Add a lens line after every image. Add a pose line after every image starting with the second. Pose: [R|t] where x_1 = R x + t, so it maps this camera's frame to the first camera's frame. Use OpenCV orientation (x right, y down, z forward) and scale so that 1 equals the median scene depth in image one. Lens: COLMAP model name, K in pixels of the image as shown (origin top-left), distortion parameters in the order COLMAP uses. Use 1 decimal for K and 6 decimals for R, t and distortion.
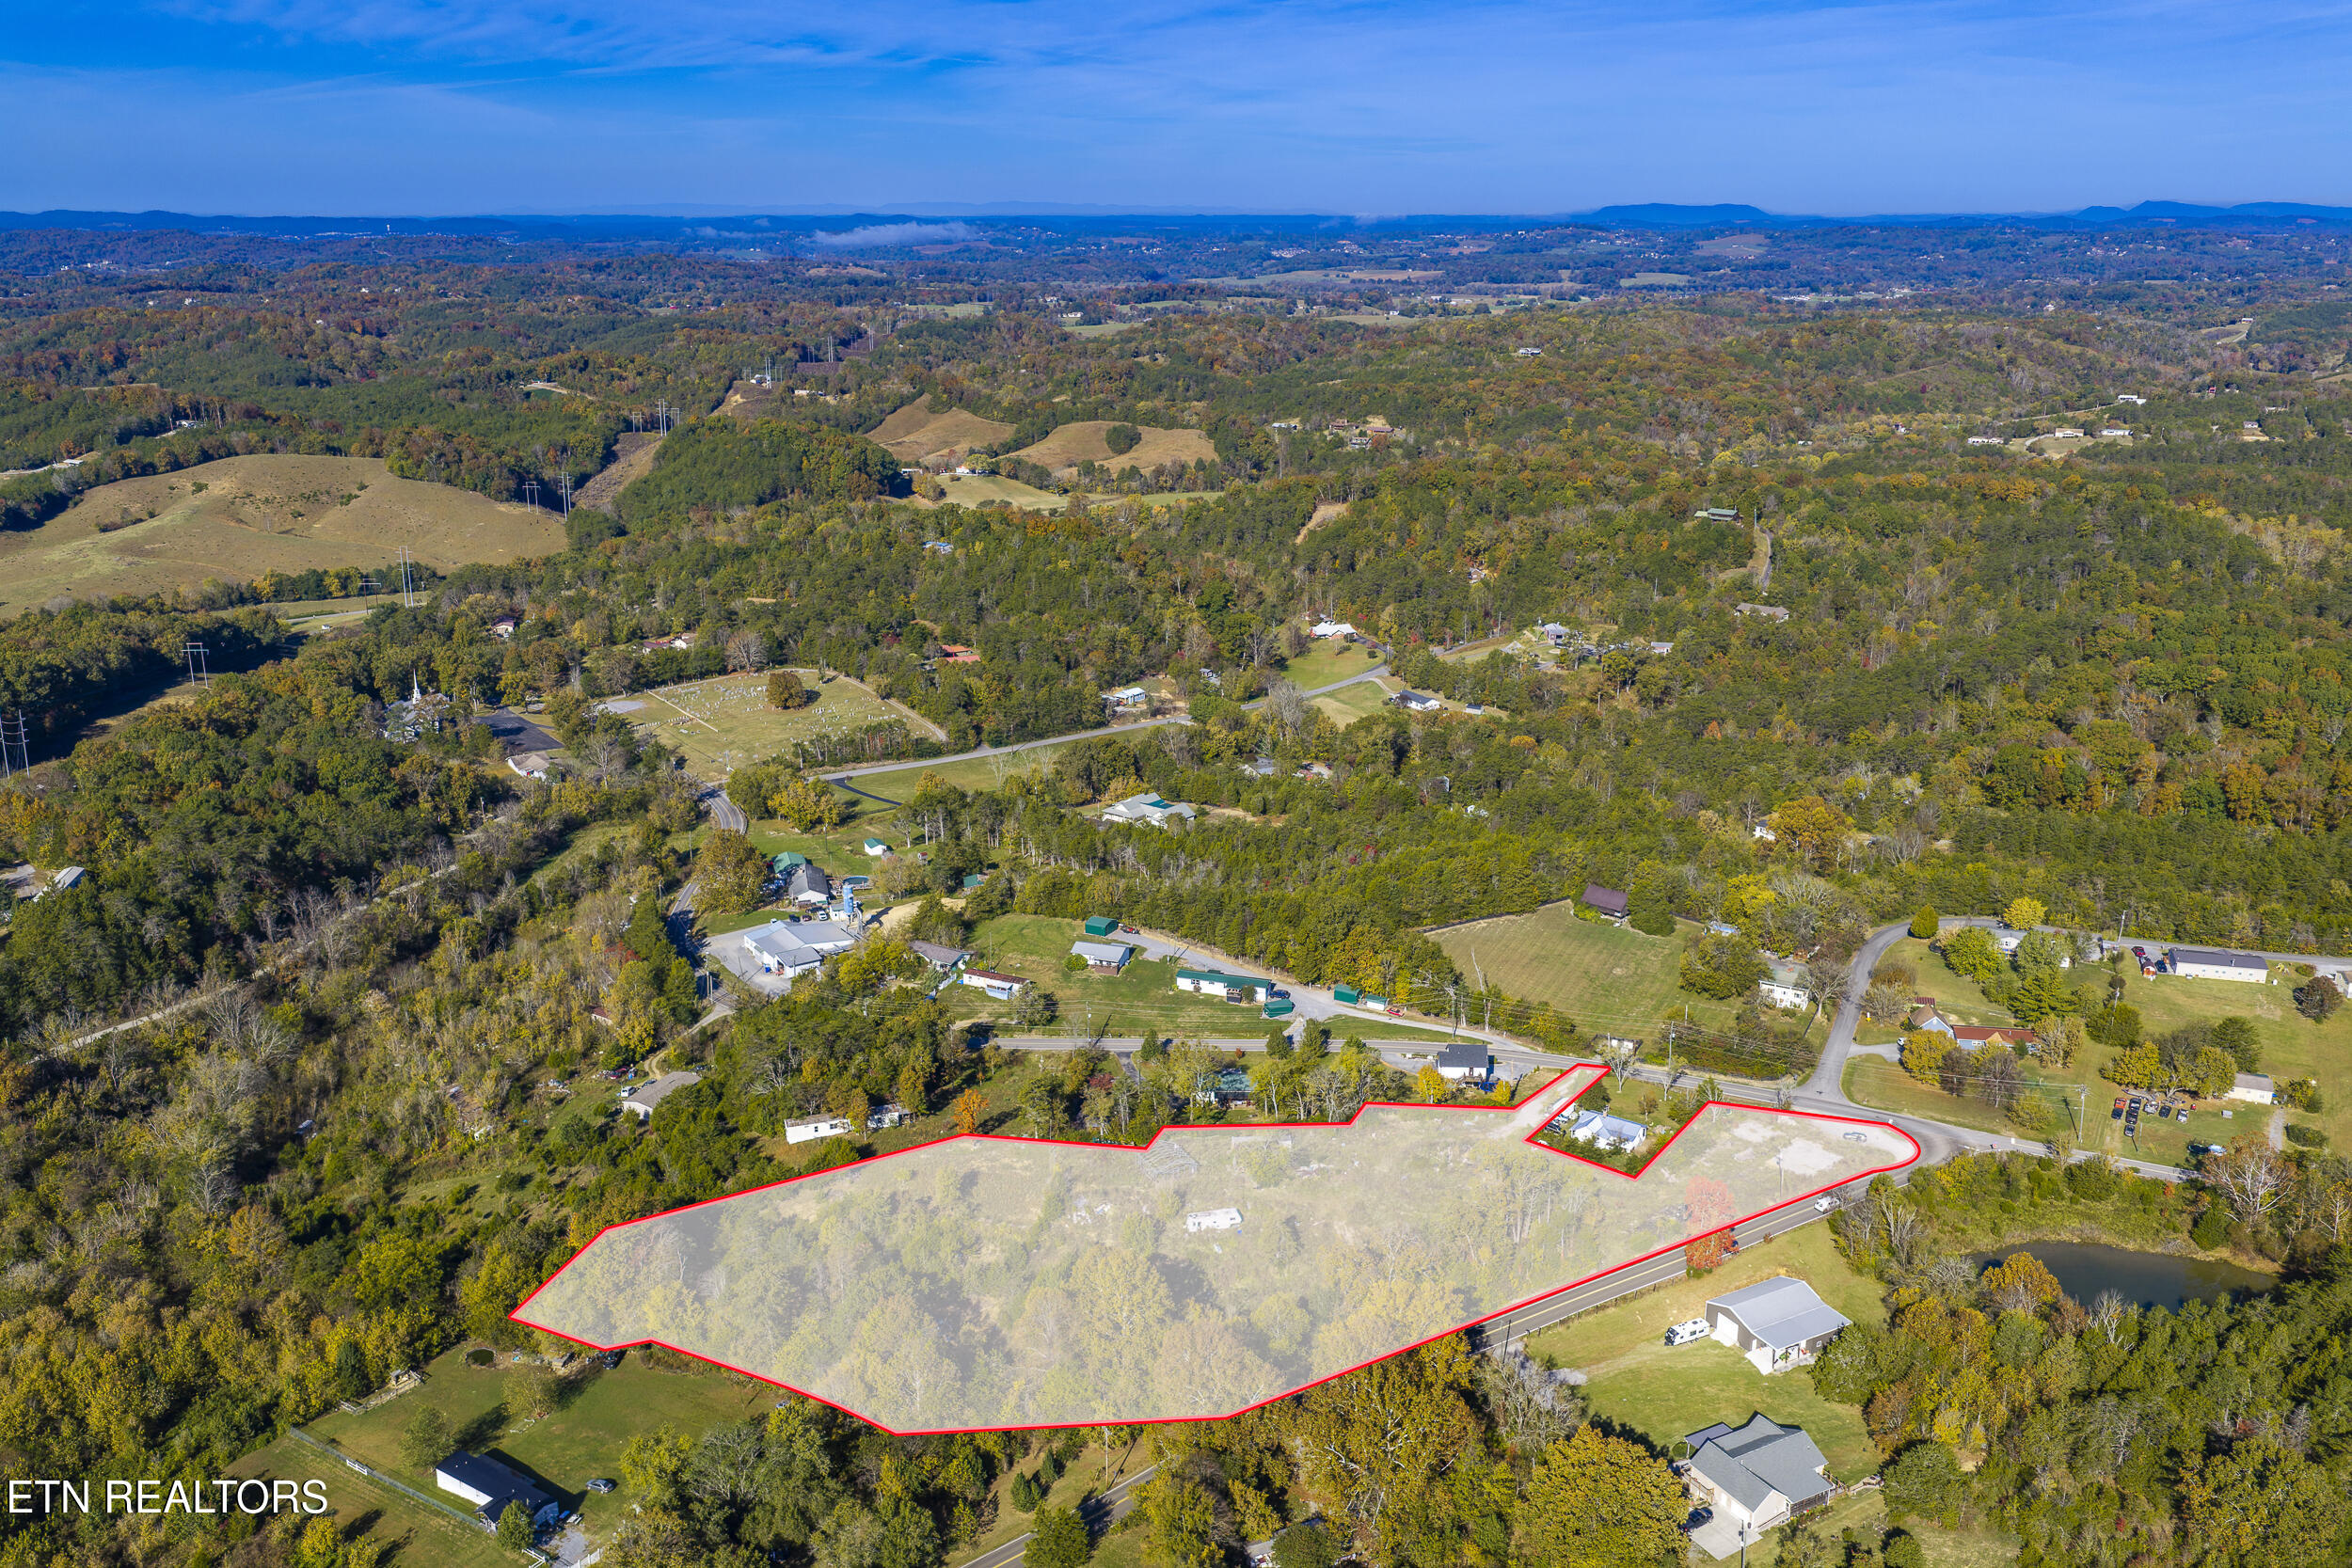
lens RADIAL K [[1935.2, 0, 1181.5], [0, 1935.2, 780.8], [0, 0, 1]] dist [0.030591, -0.058964]
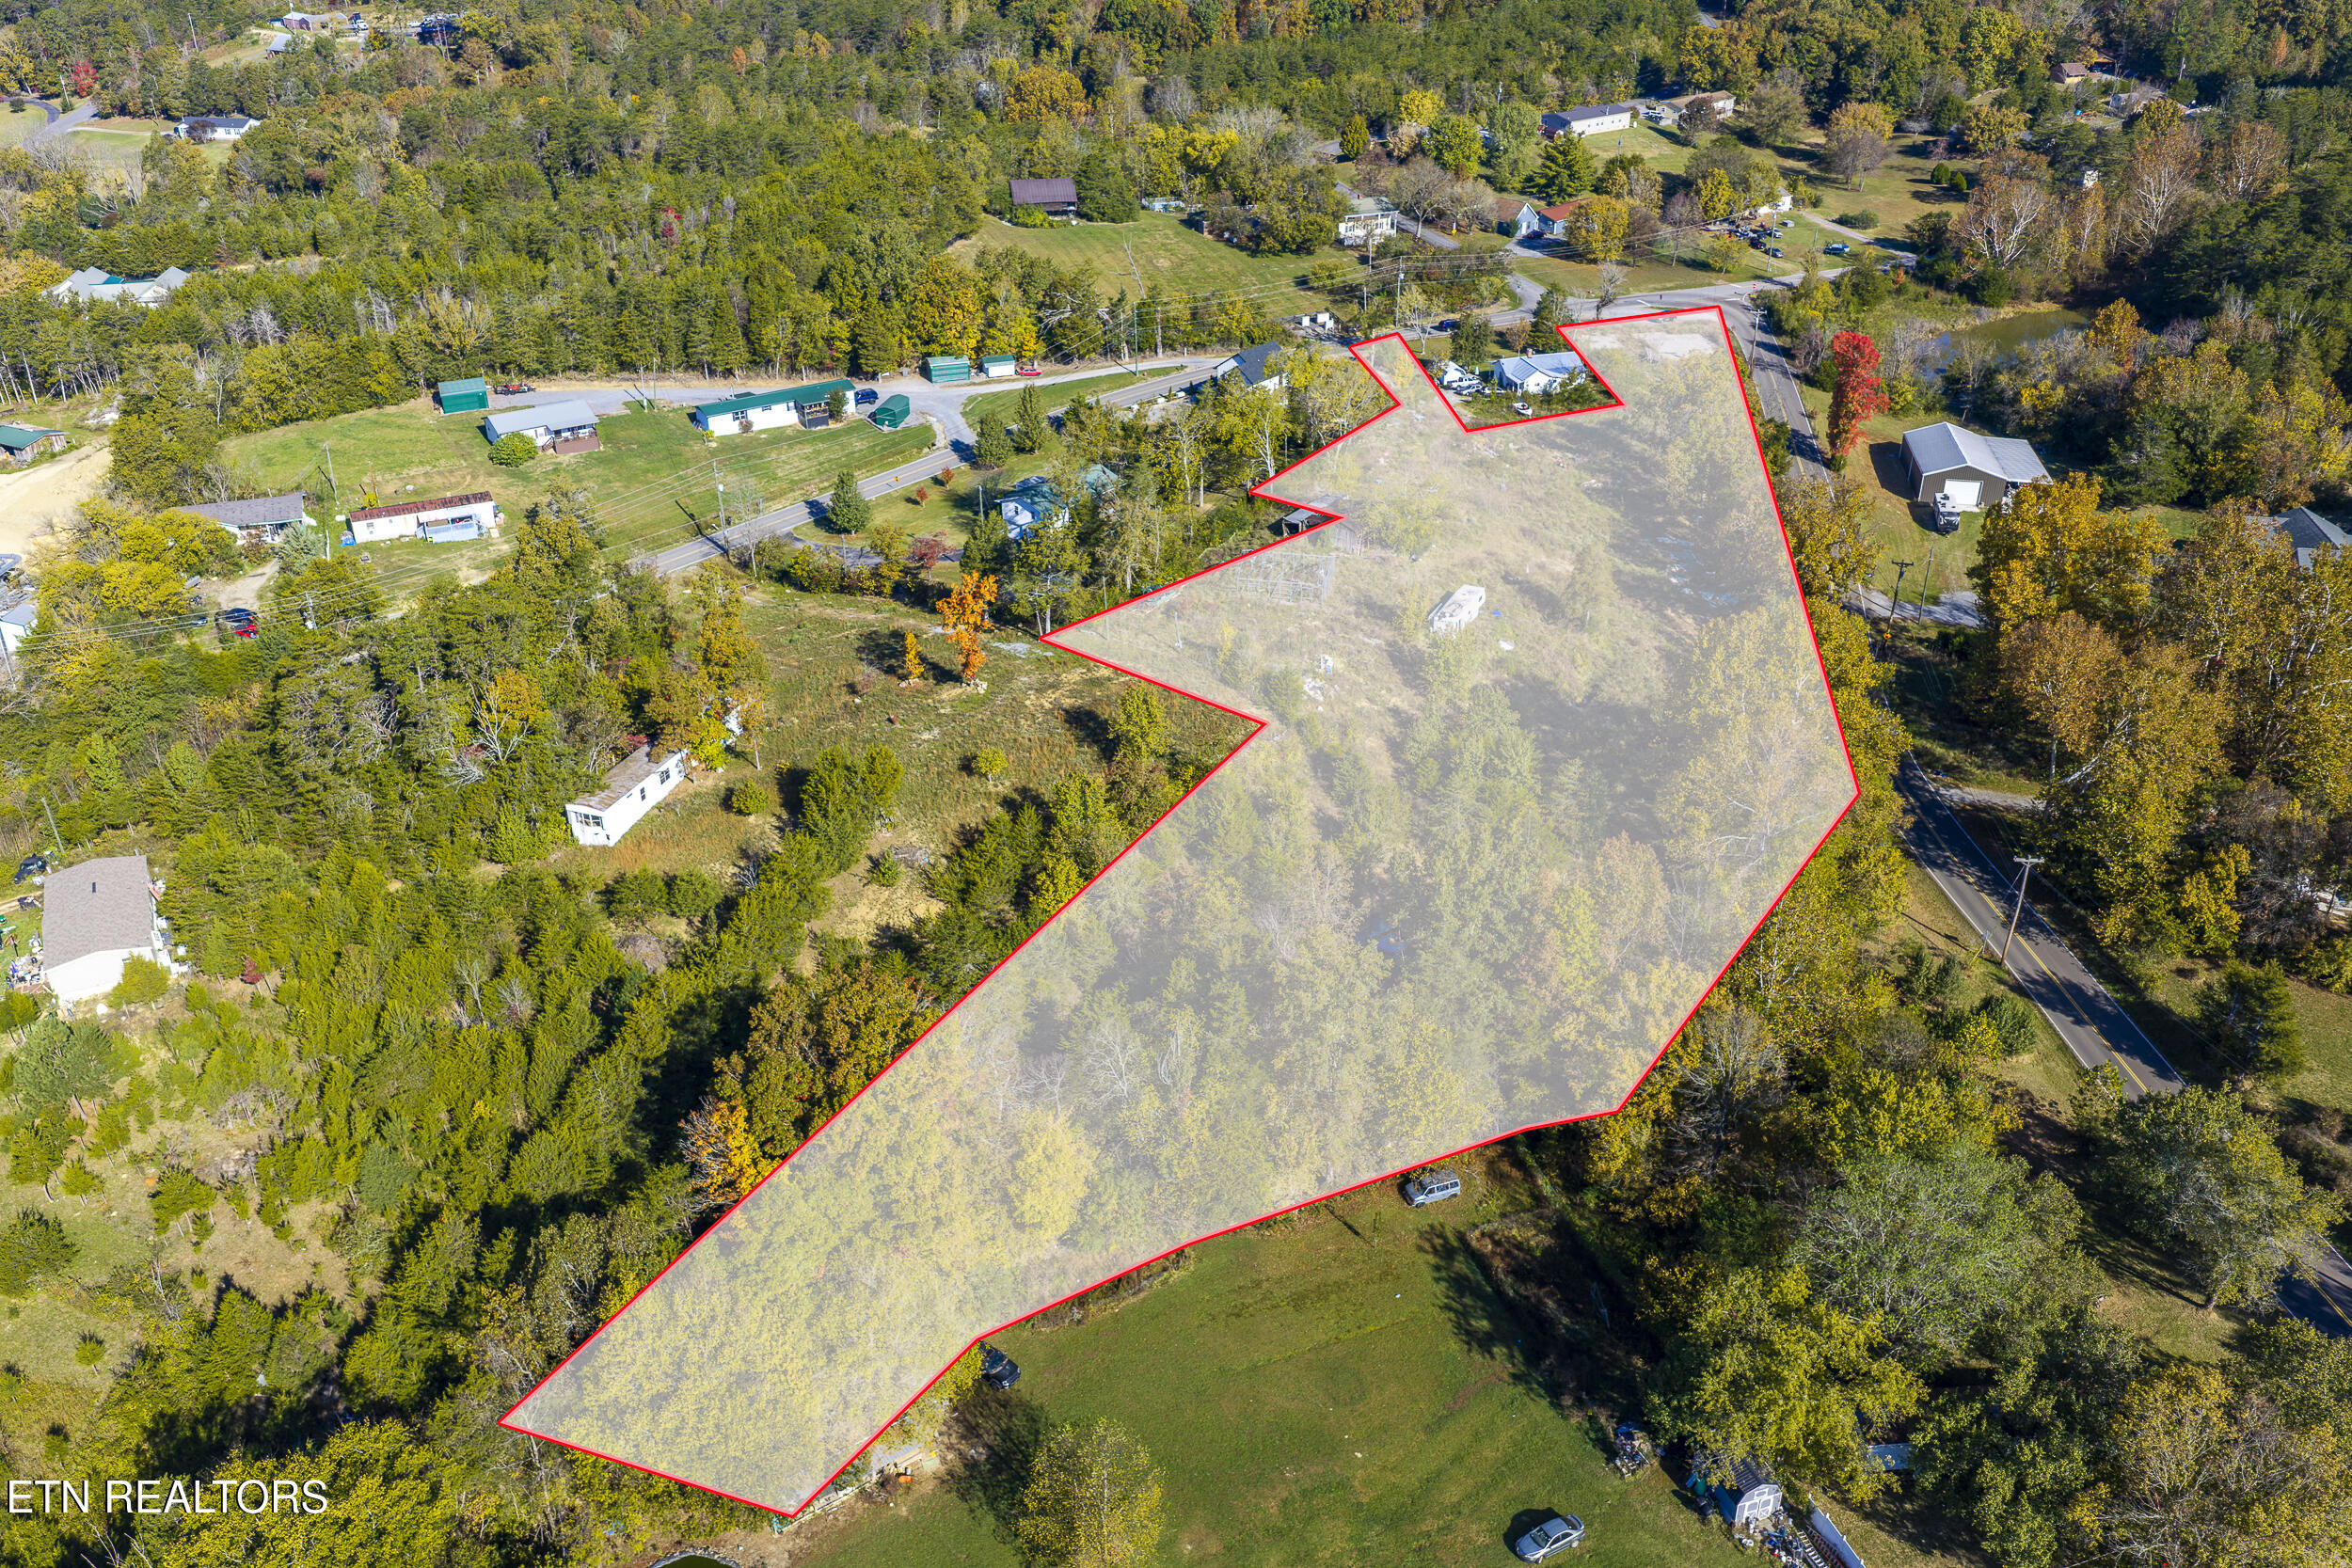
lens RADIAL K [[1935.2, 0, 1181.5], [0, 1935.2, 780.8], [0, 0, 1]] dist [0.030591, -0.058964]
pose [[0.623255, -0.380695, 0.683099, -0.348741], [0.226385, 0.923938, 0.308365, 0.055505], [-0.748534, -0.037547, 0.662033, 0.511515]]
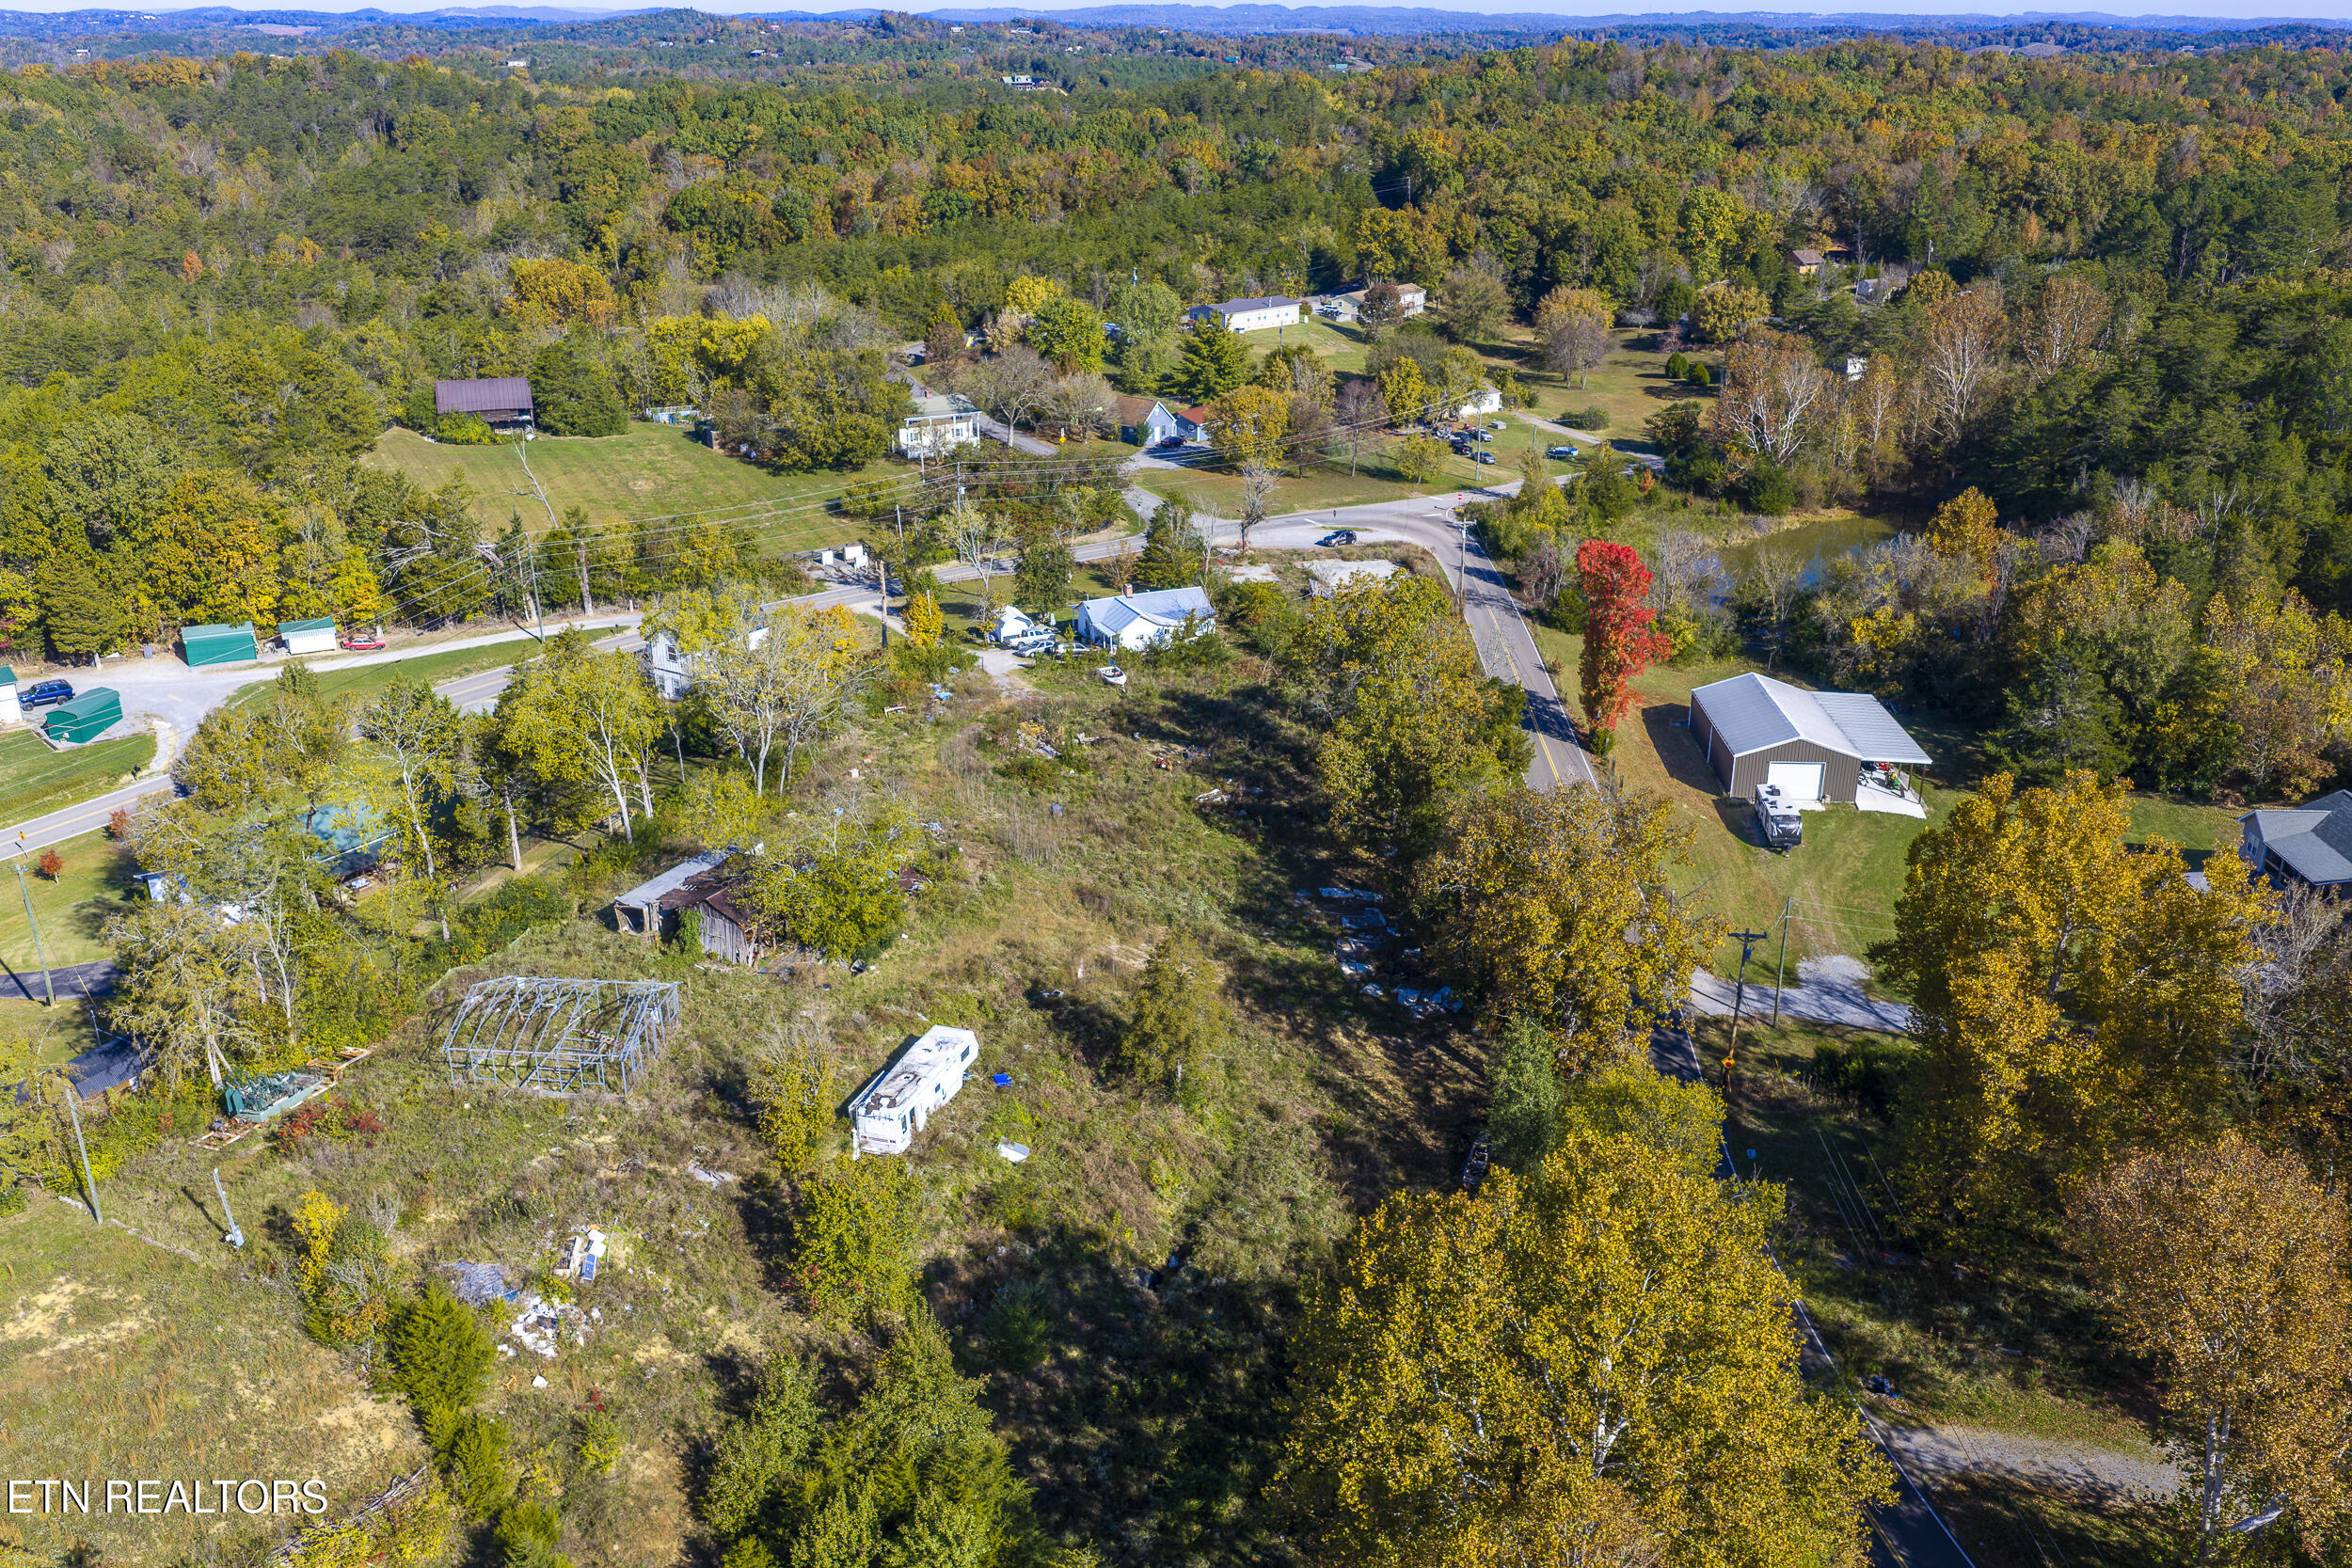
lens RADIAL K [[1935.2, 0, 1181.5], [0, 1935.2, 780.8], [0, 0, 1]] dist [0.030591, -0.058964]
pose [[0.515100, -0.312363, 0.798186, -0.139447], [0.242954, 0.946247, 0.213519, 0.098257], [-0.821976, 0.083939, 0.563302, 0.607501]]
